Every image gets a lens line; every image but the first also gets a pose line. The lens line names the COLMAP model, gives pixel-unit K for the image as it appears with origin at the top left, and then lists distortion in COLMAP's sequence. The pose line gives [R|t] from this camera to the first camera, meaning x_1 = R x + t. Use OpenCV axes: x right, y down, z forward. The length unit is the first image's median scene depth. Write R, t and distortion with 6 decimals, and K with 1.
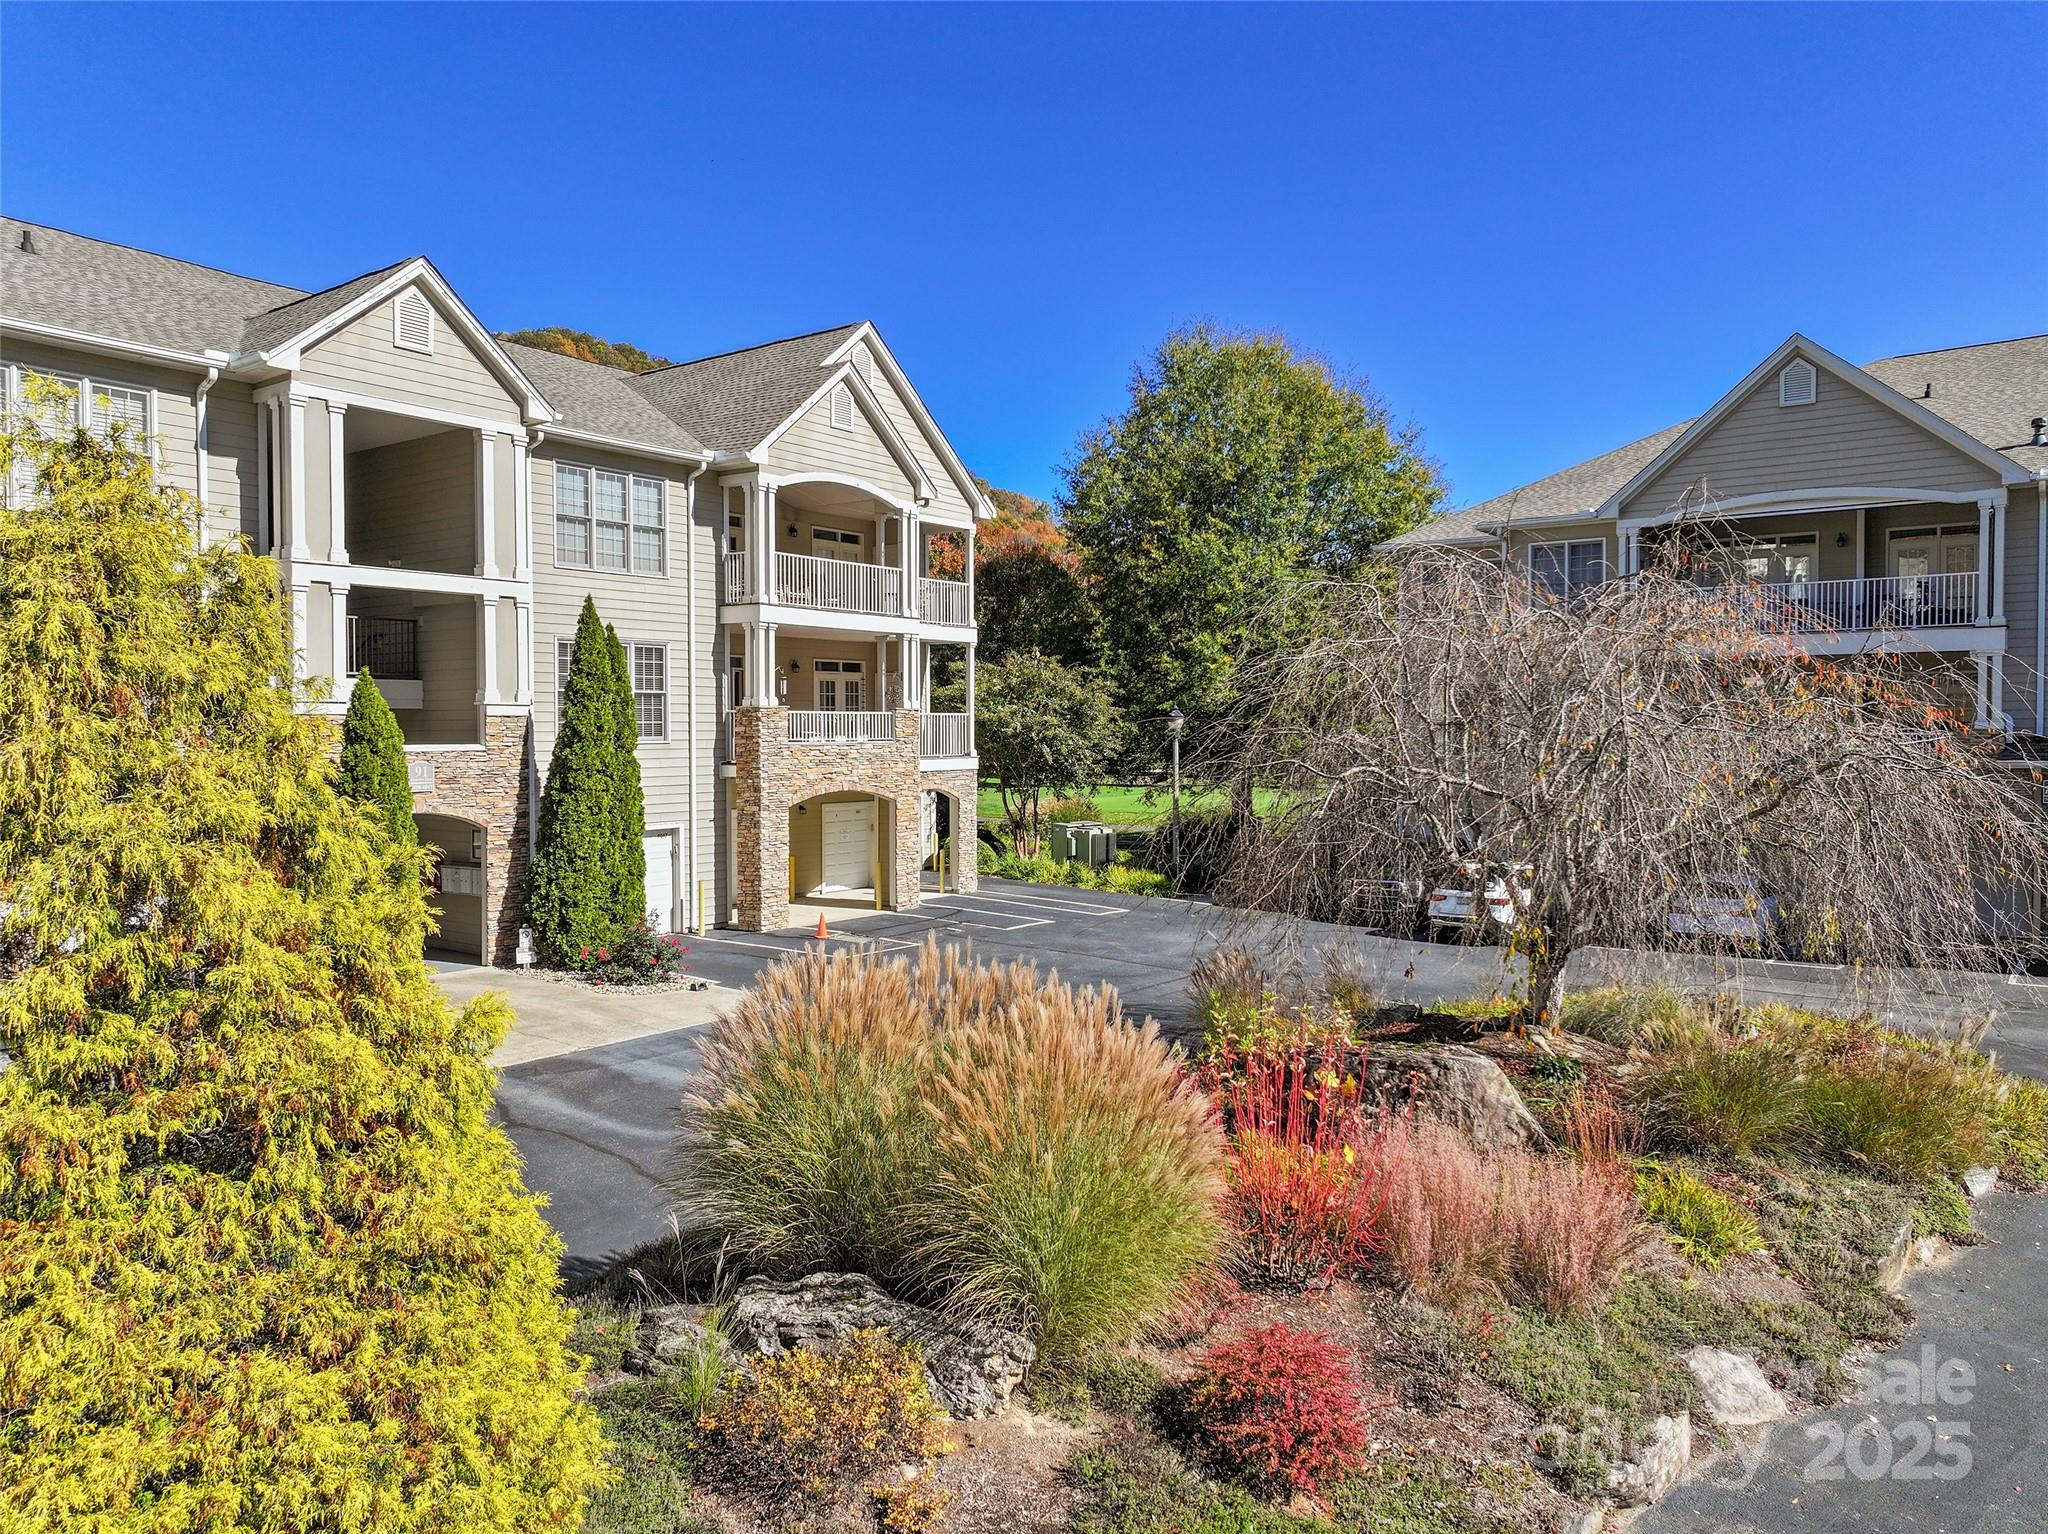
lens RADIAL K [[1436.9, 0, 1024.4], [0, 1436.9, 756.6], [0, 0, 1]] dist [0.008447, 0.009261]
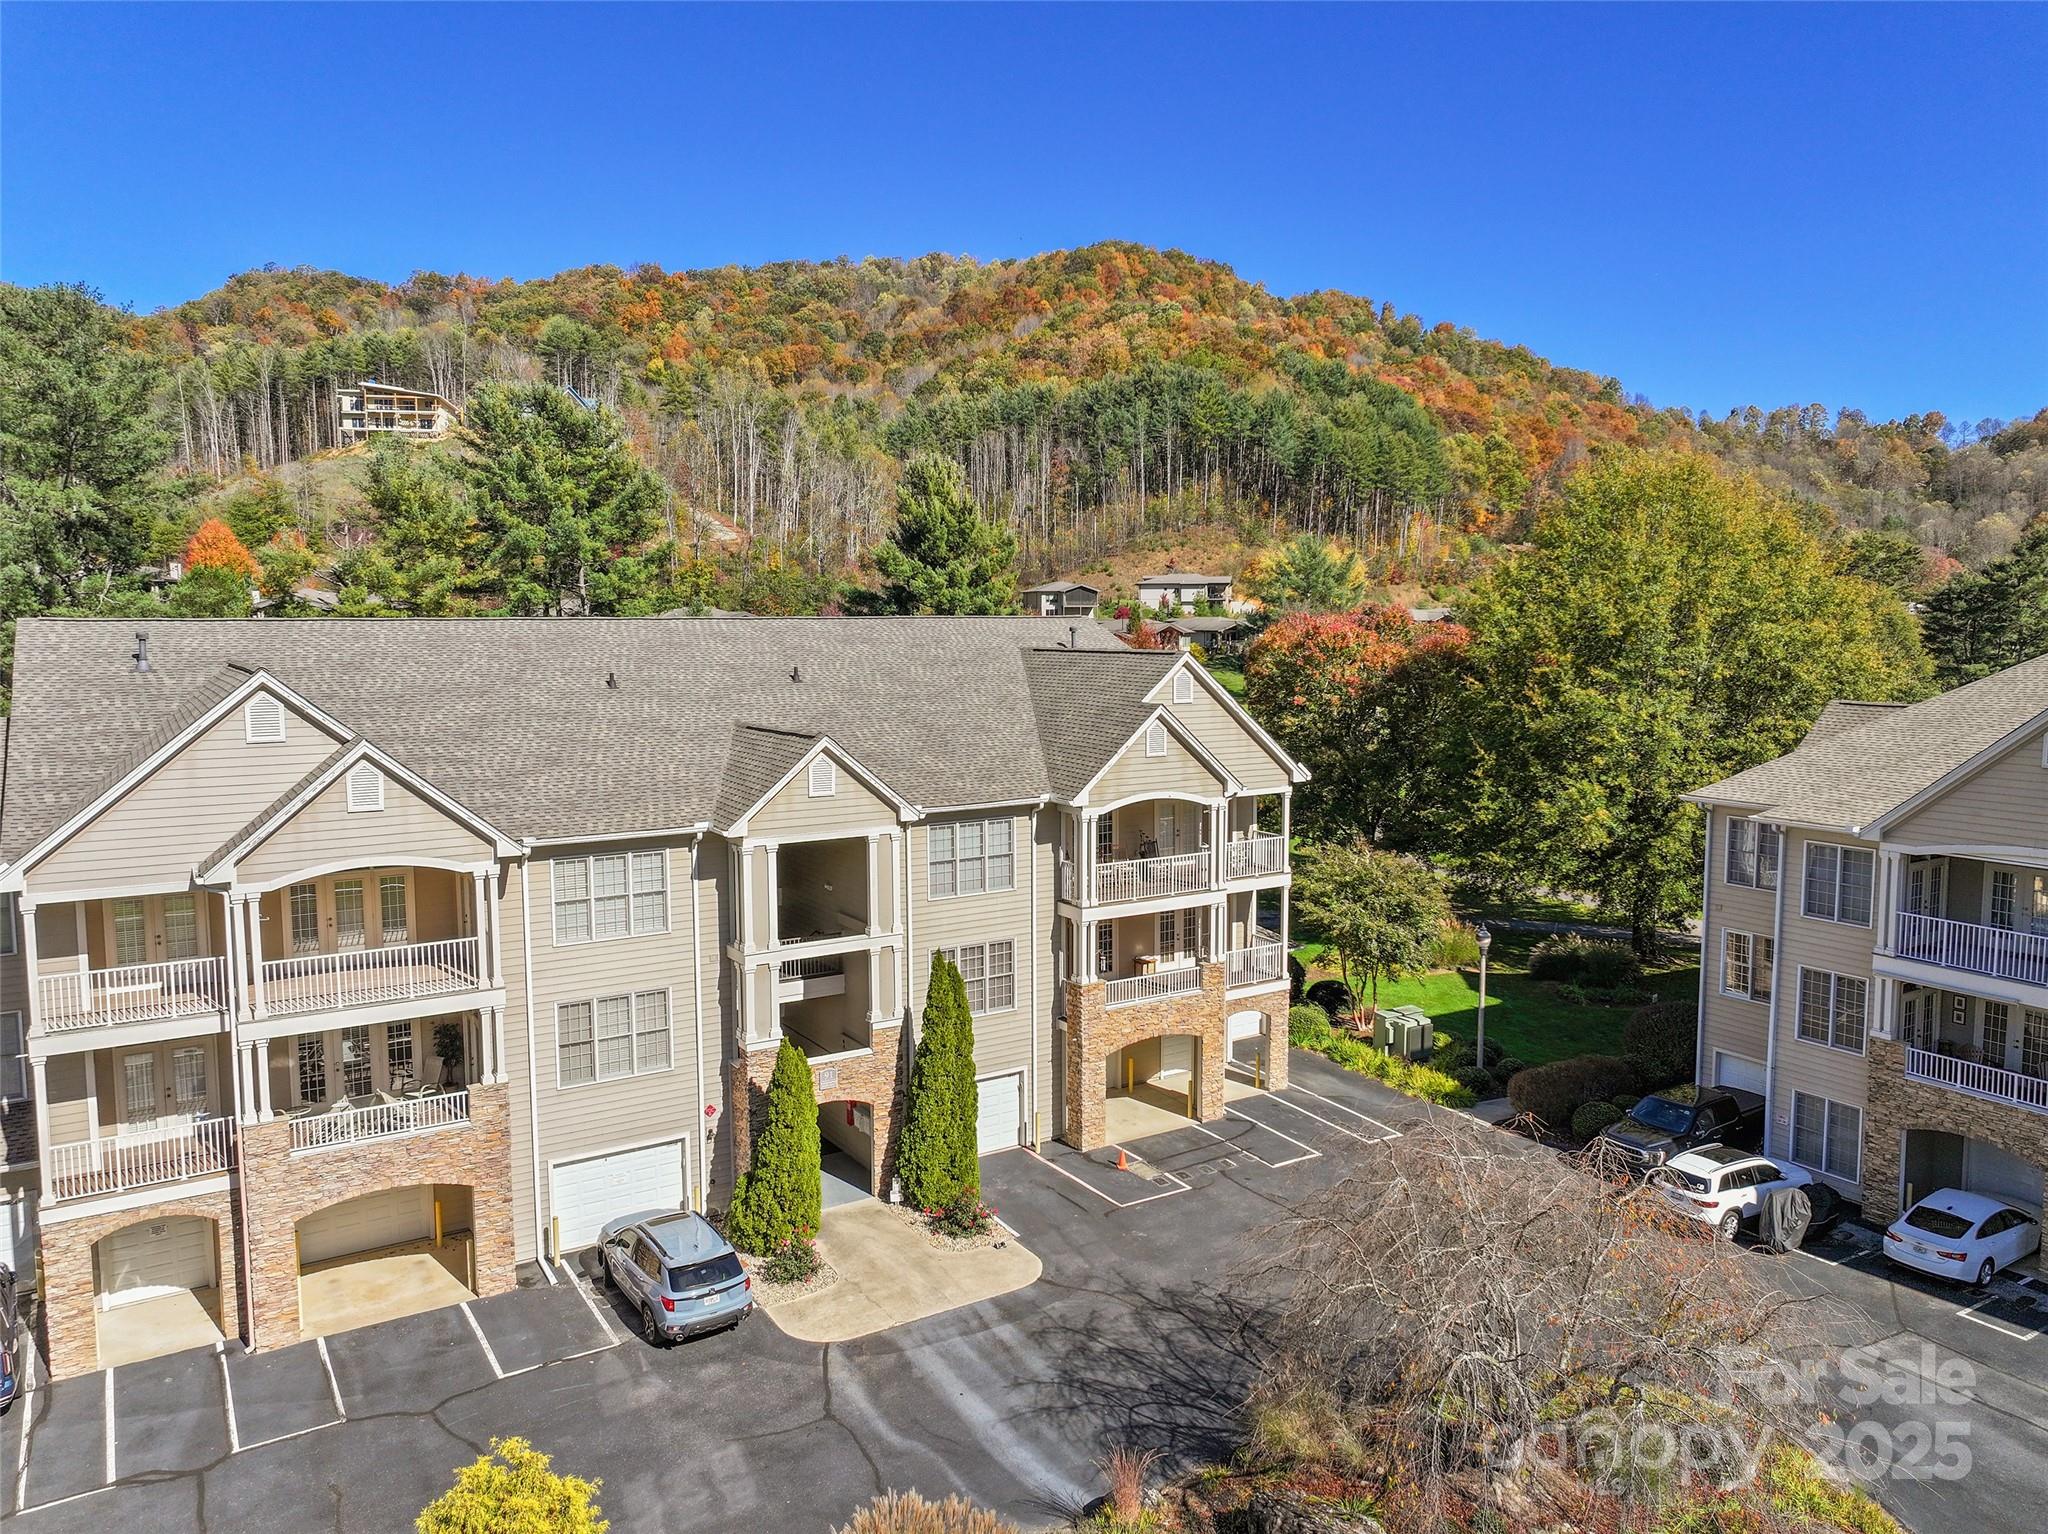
lens RADIAL K [[1436.9, 0, 1034.2], [0, 1436.9, 746.2], [0, 0, 1]] dist [0.008447, 0.009261]
pose [[0.932673, 0.032444, -0.359261, 0.239519], [-0.005849, 0.997176, 0.074867, -0.349581], [0.360675, -0.067725, 0.930229, -0.223459]]
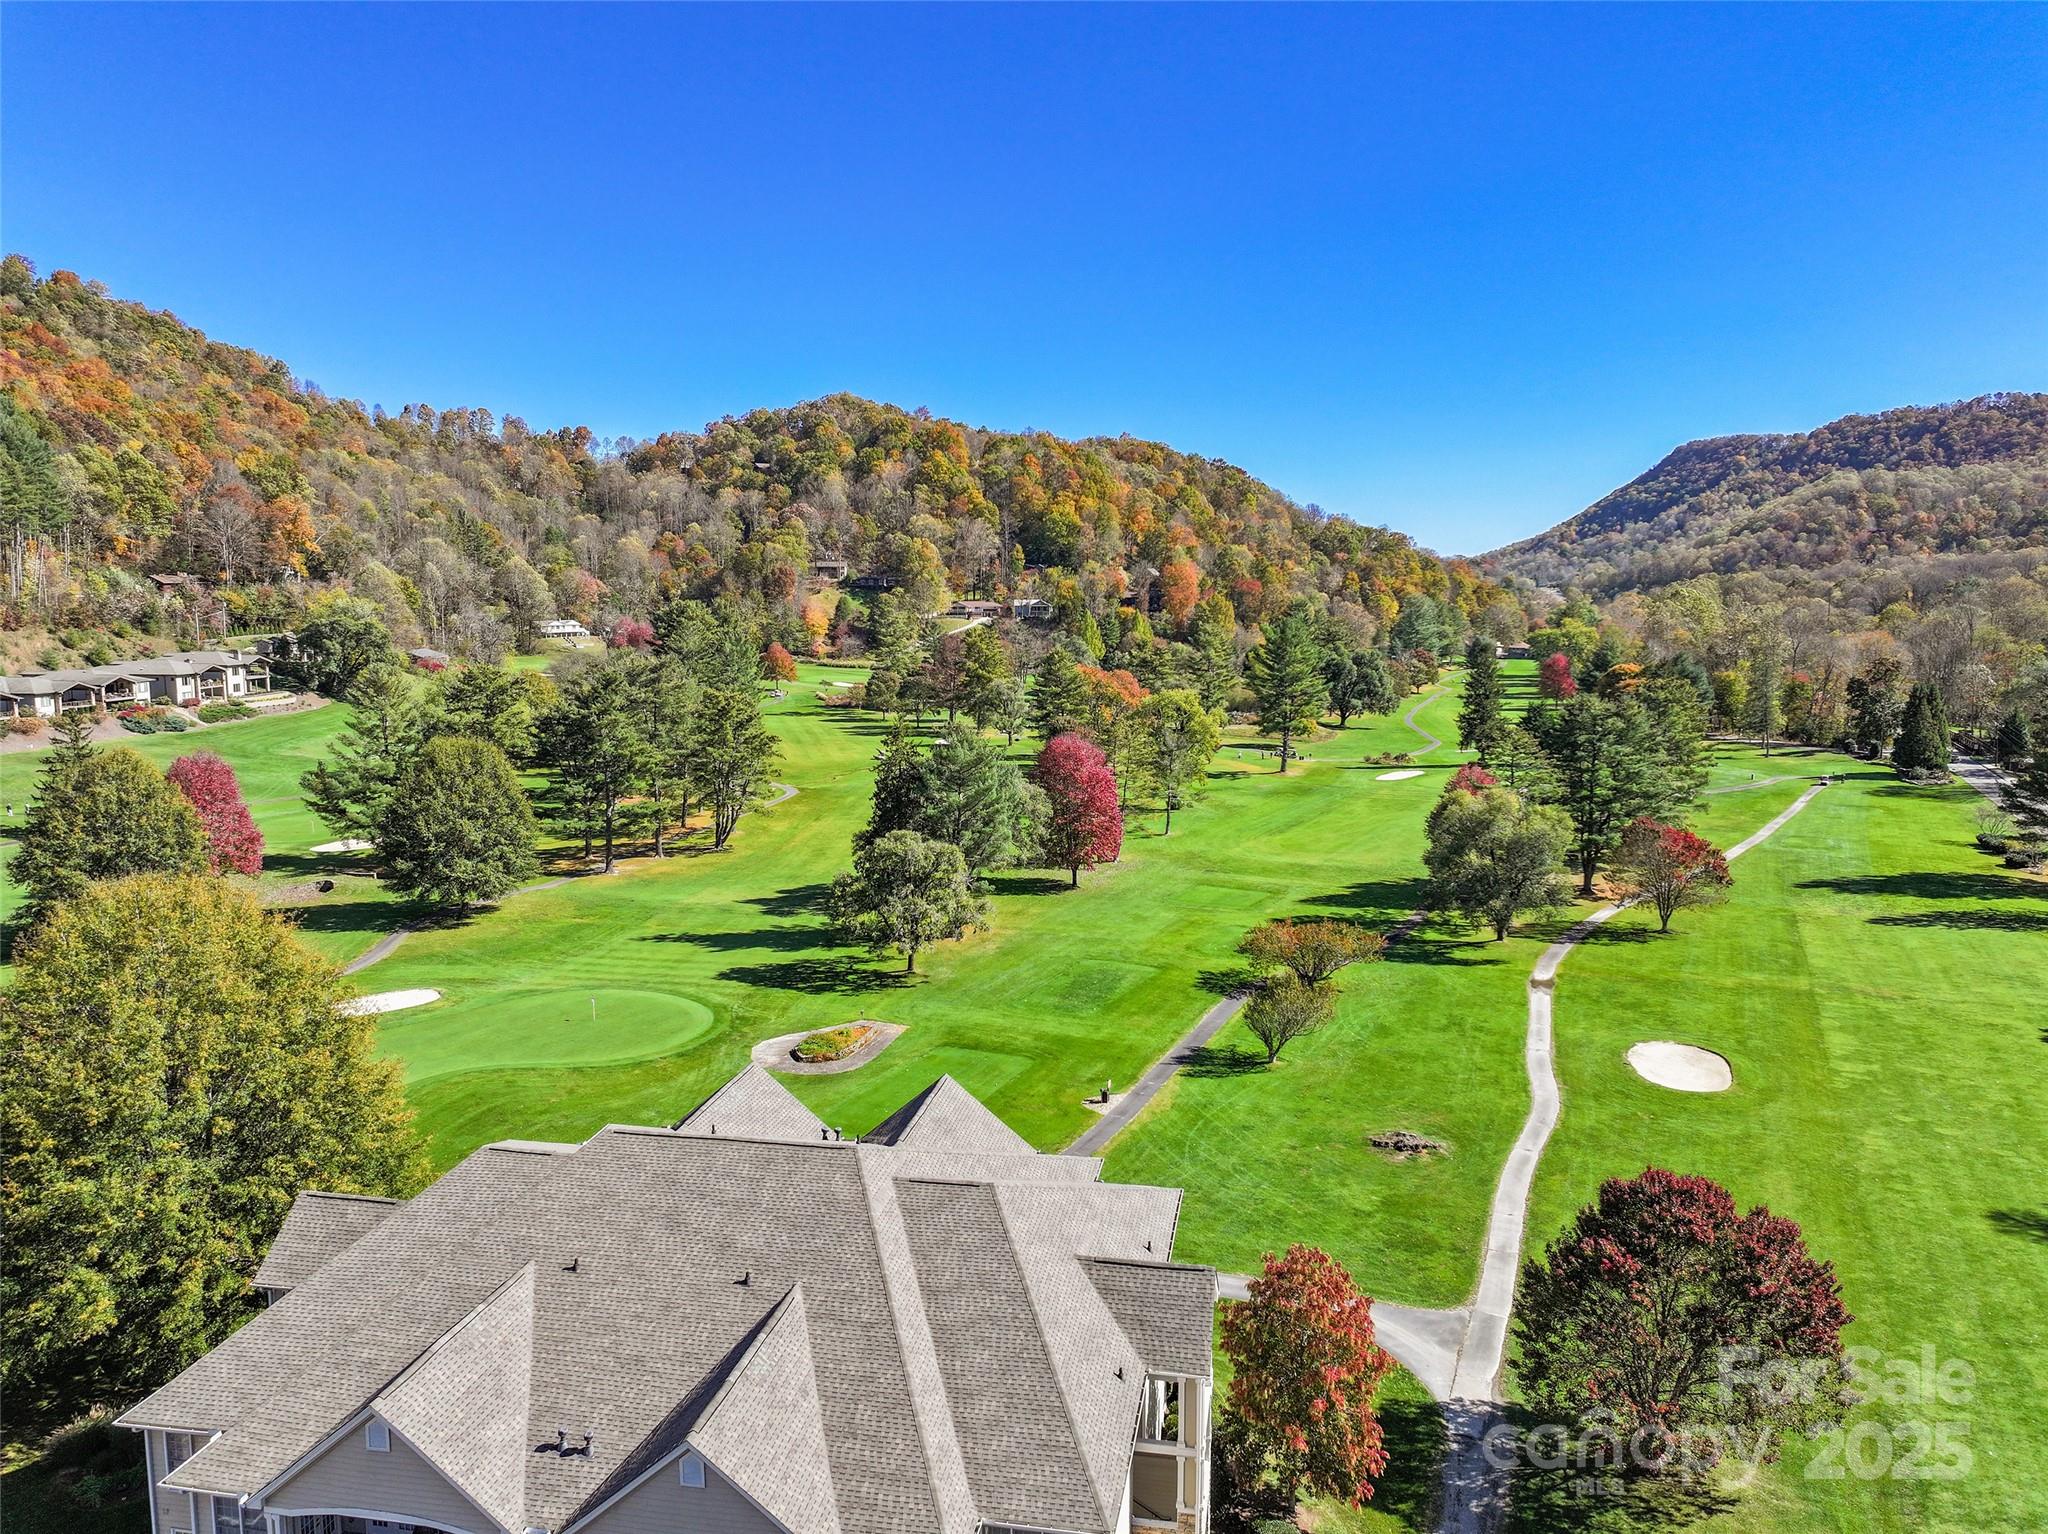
lens RADIAL K [[1436.9, 0, 1024.9], [0, 1436.9, 765.0], [0, 0, 1]] dist [0.008447, 0.009261]
pose [[0.893802, -0.055413, 0.445024, 0.538772], [0.005881, 0.993700, 0.111921, -1.035883], [-0.448422, -0.097418, 0.888497, -0.348879]]
